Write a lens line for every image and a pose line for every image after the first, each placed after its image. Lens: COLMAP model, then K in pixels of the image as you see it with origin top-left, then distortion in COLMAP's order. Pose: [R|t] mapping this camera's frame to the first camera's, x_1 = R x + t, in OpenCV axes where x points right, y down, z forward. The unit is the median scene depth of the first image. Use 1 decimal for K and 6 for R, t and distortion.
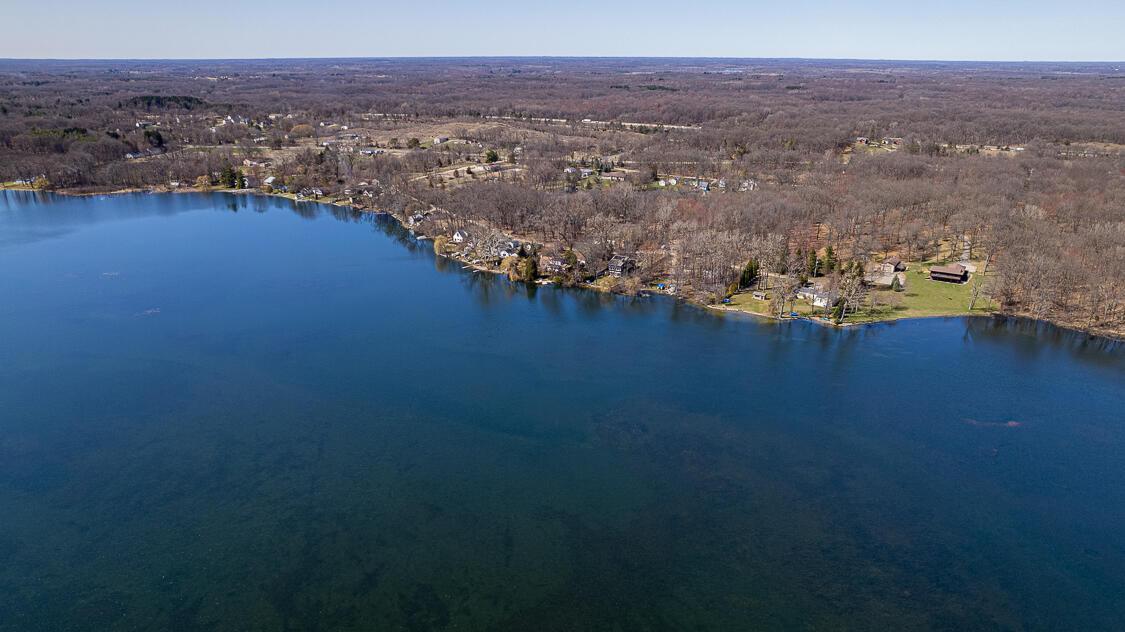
lens RADIAL K [[726.6, 0, 562.5], [0, 726.6, 316.0], [0, 0, 1]] dist [-0.075811, 0.078827]
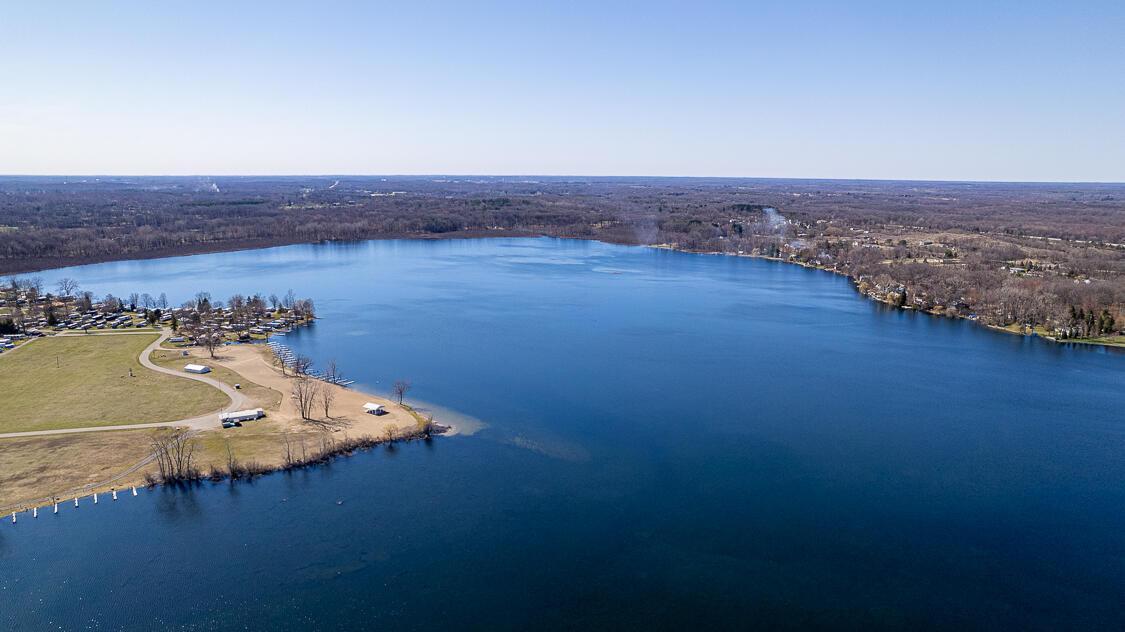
lens RADIAL K [[707.5, 0, 562.5], [0, 707.5, 316.0], [0, 0, 1]] dist [-0.041560, 0.002106]
pose [[0.722754, 0.143362, -0.676073, 0.259614], [-0.244436, 0.968045, -0.056039, 0.136120], [0.646435, 0.205758, 0.734701, -0.401375]]
